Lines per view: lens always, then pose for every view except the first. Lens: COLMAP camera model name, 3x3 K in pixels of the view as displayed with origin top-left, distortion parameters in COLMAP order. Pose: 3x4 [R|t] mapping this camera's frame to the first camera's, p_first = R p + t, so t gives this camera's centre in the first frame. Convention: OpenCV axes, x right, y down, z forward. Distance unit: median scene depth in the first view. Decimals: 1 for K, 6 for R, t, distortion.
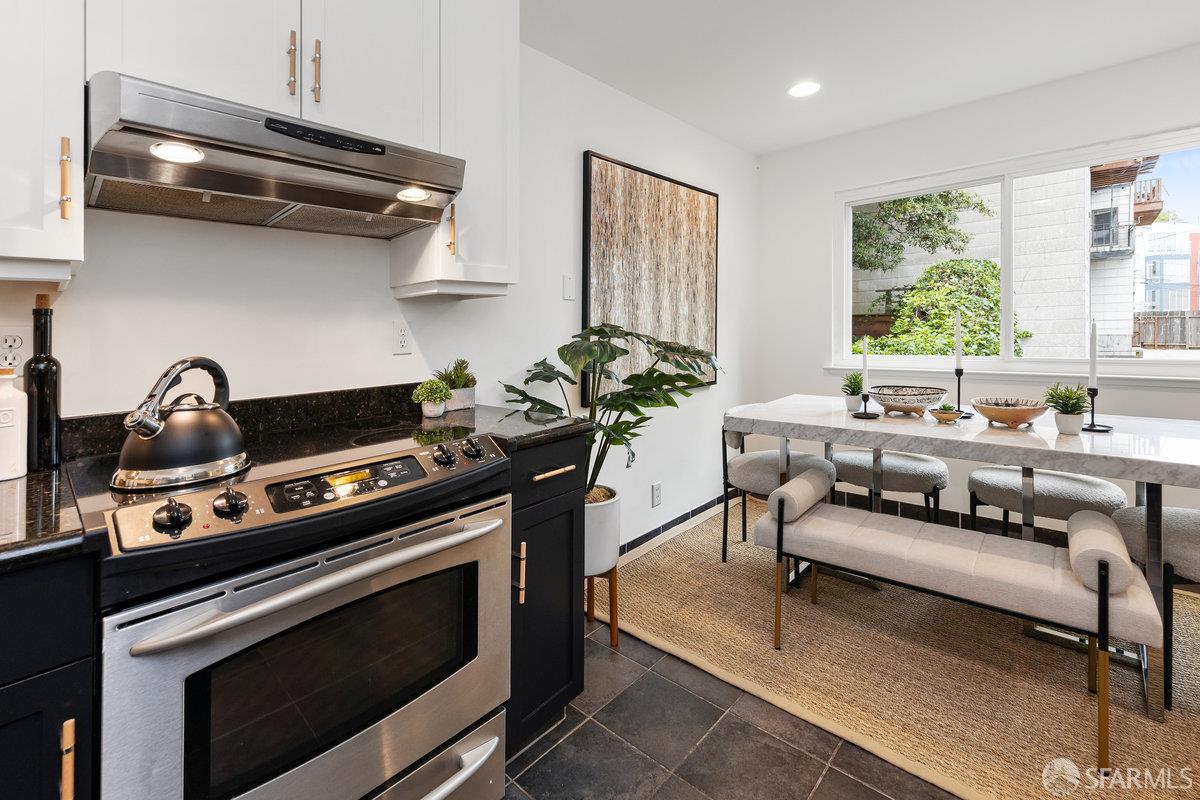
lens RADIAL K [[540.9, 0, 596.4], [0, 540.9, 349.5], [0, 0, 1]] dist [0.009900, -0.000033]
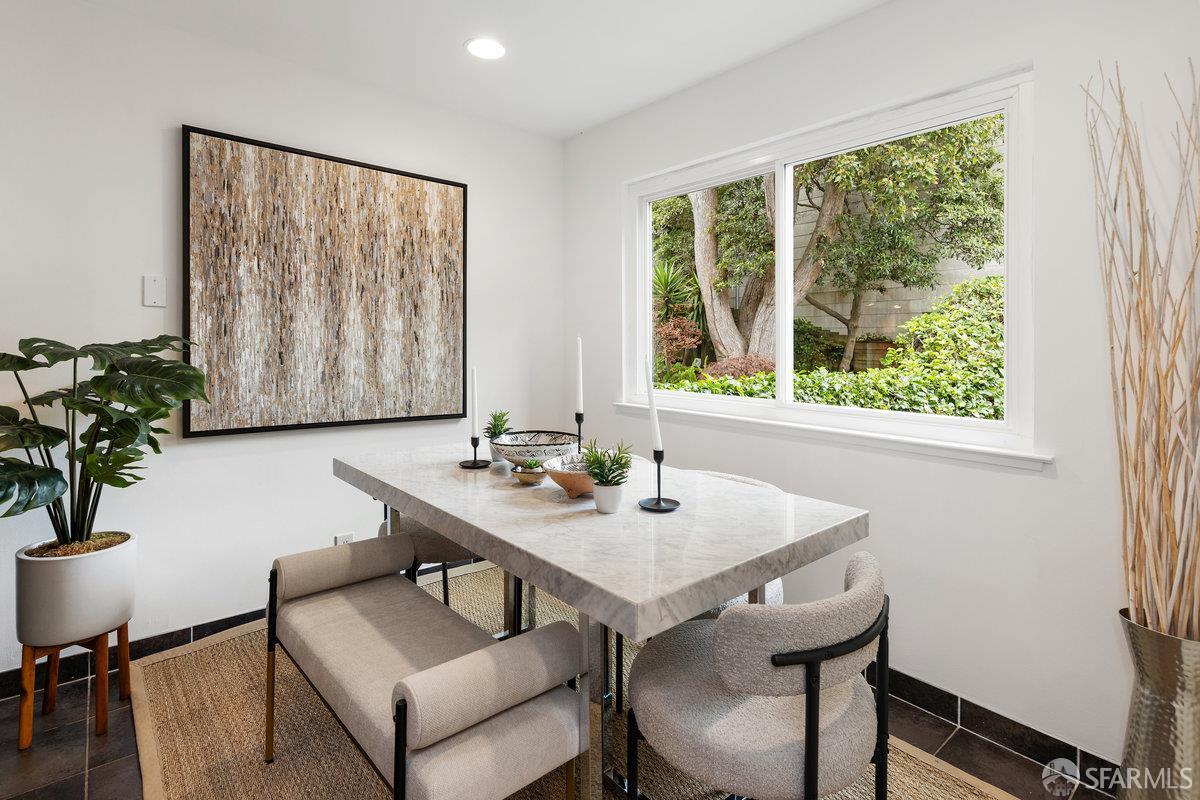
lens RADIAL K [[604.8, 0, 663.9], [0, 604.8, 372.9], [0, 0, 1]] dist [0.012865, 0.000362]
pose [[0.991295, 0.044256, -0.123997, 0.679666], [-0.043488, 0.999014, 0.008895, -0.026218], [0.124269, -0.003425, 0.992243, 0.139754]]
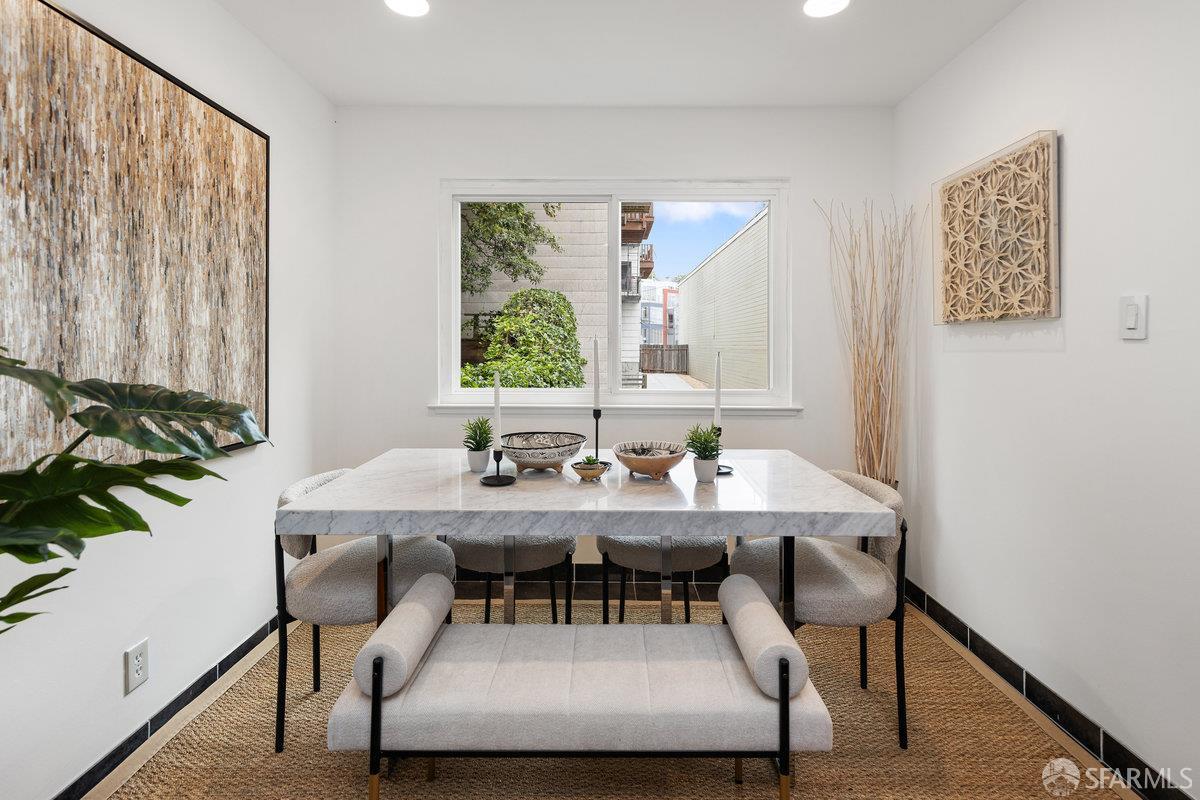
lens RADIAL K [[563.2, 0, 590.0], [0, 563.2, 370.9], [0, 0, 1]] dist [0.016448, -0.002137]
pose [[0.753824, -0.000124, 0.657076, 0.078412], [0.001985, 0.999996, -0.002089, -0.015736], [-0.657073, 0.002879, 0.753821, 0.282123]]
